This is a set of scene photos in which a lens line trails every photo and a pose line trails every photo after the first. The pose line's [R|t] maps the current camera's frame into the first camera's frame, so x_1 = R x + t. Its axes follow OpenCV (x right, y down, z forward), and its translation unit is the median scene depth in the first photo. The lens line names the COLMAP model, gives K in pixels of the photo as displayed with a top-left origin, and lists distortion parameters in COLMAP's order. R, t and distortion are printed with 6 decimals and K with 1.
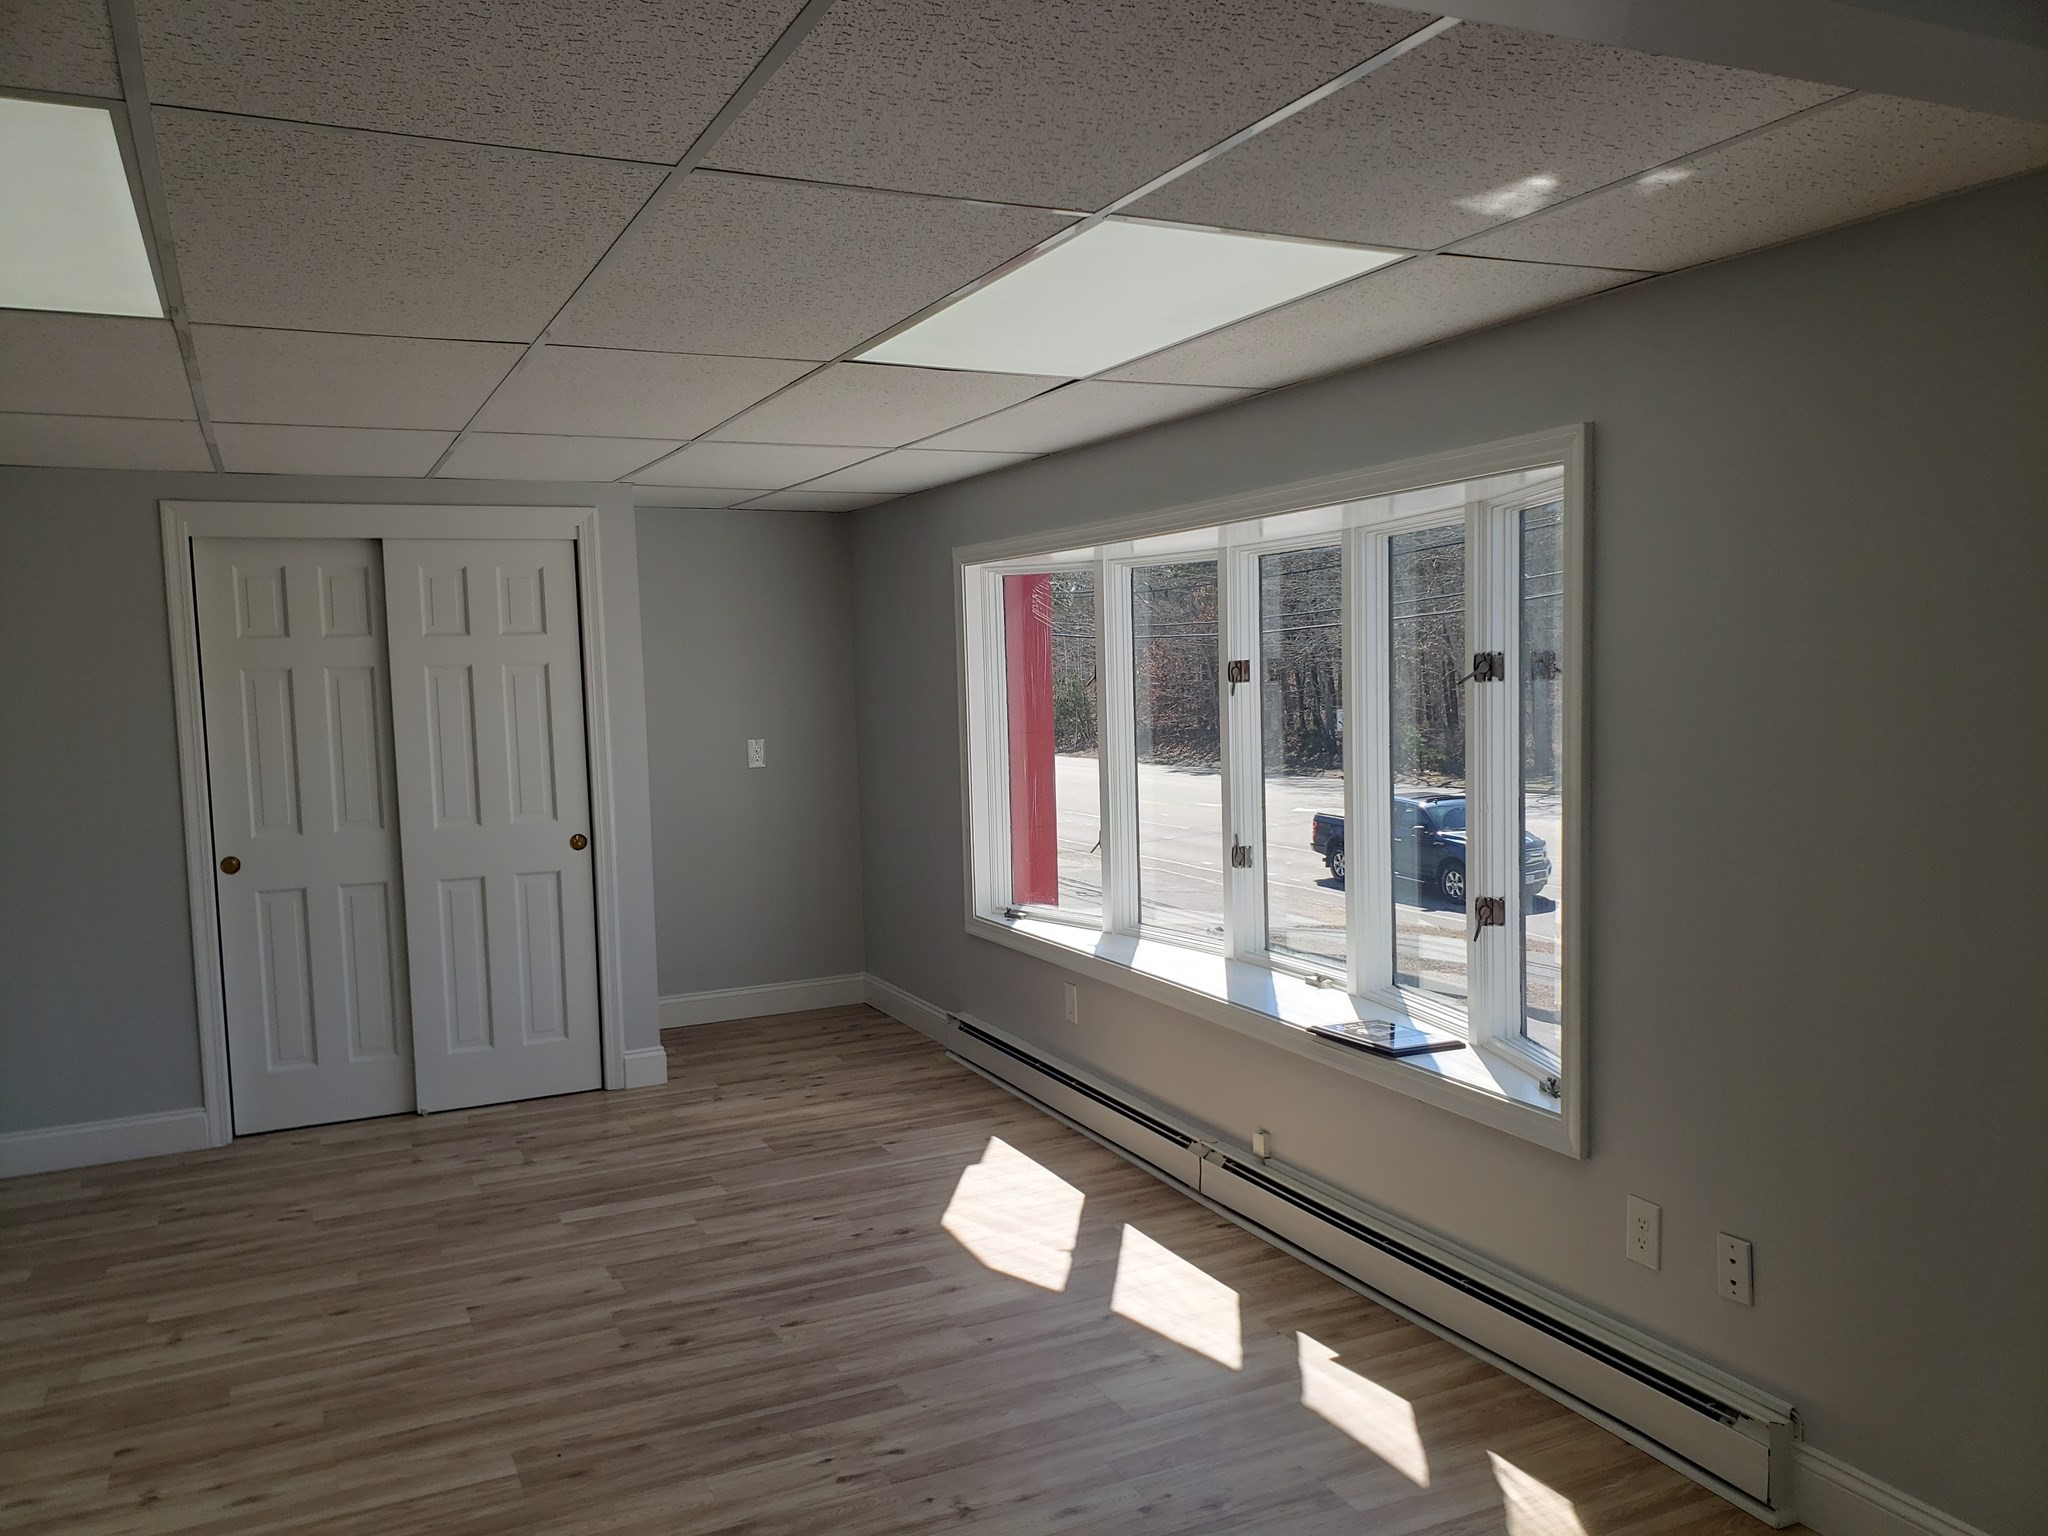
lens RADIAL K [[1594.5, 0, 1039.0], [0, 1594.5, 774.2], [0, 0, 1]] dist [0.041344, -0.022070]
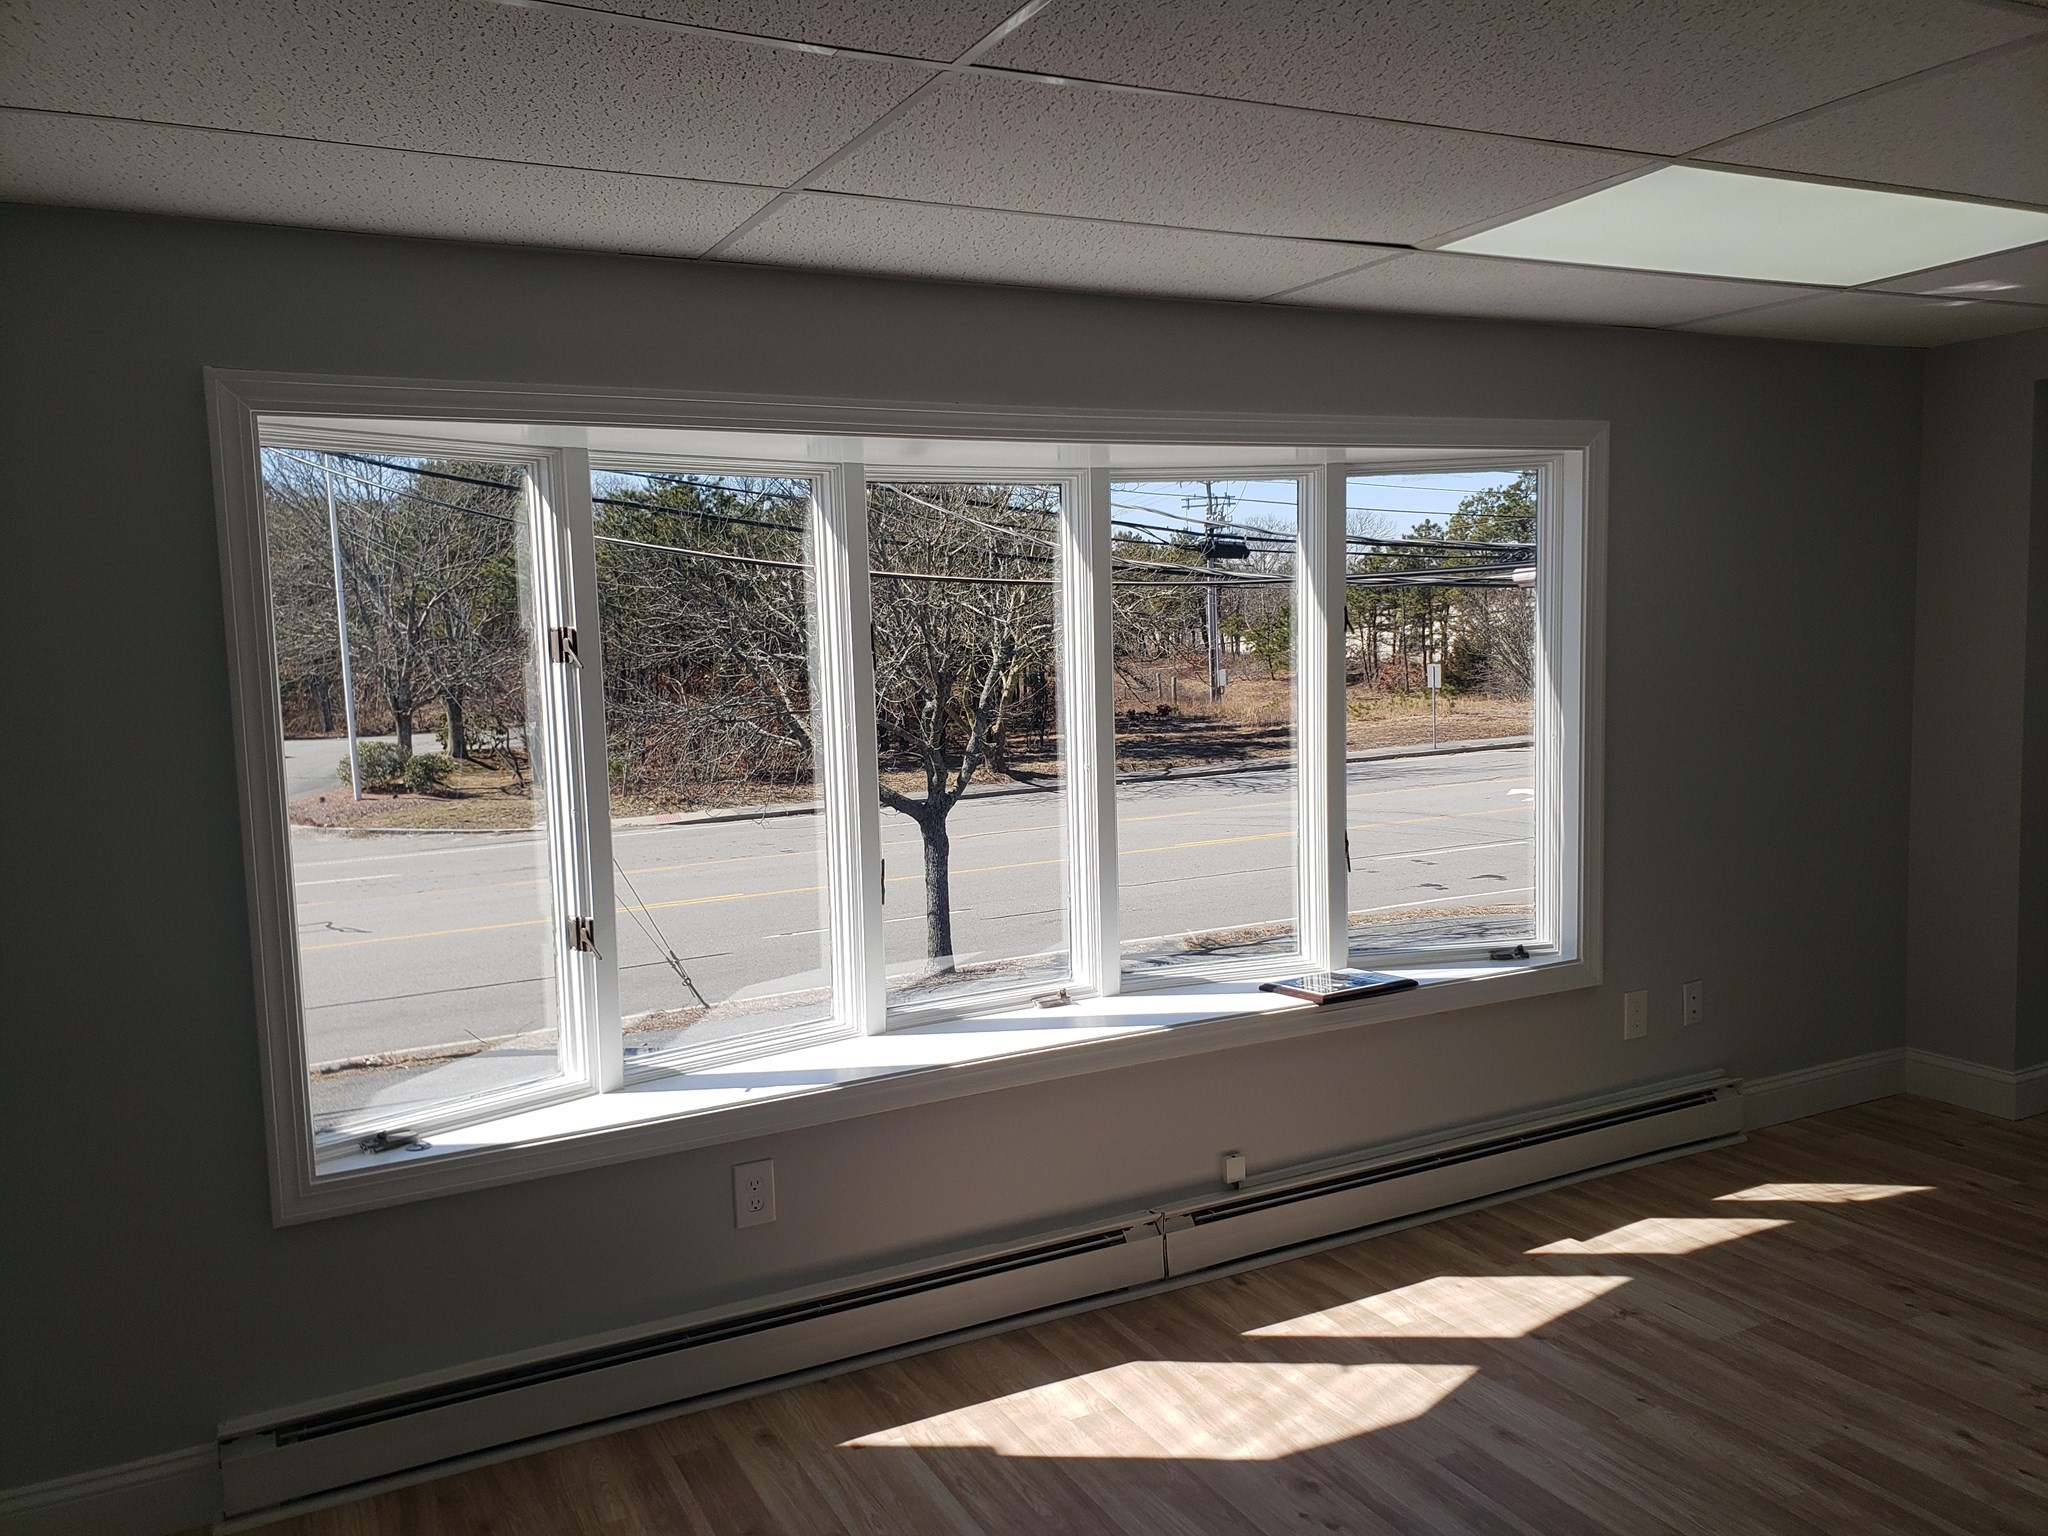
lens RADIAL K [[1594.5, 0, 1066.8], [0, 1594.5, 745.9], [0, 0, 1]] dist [0.041344, -0.022070]
pose [[-0.023705, -0.049391, 0.998498, -0.749014], [0.115163, 0.991995, 0.051803, -0.052130], [-0.993064, 0.116218, -0.017827, 1.142102]]
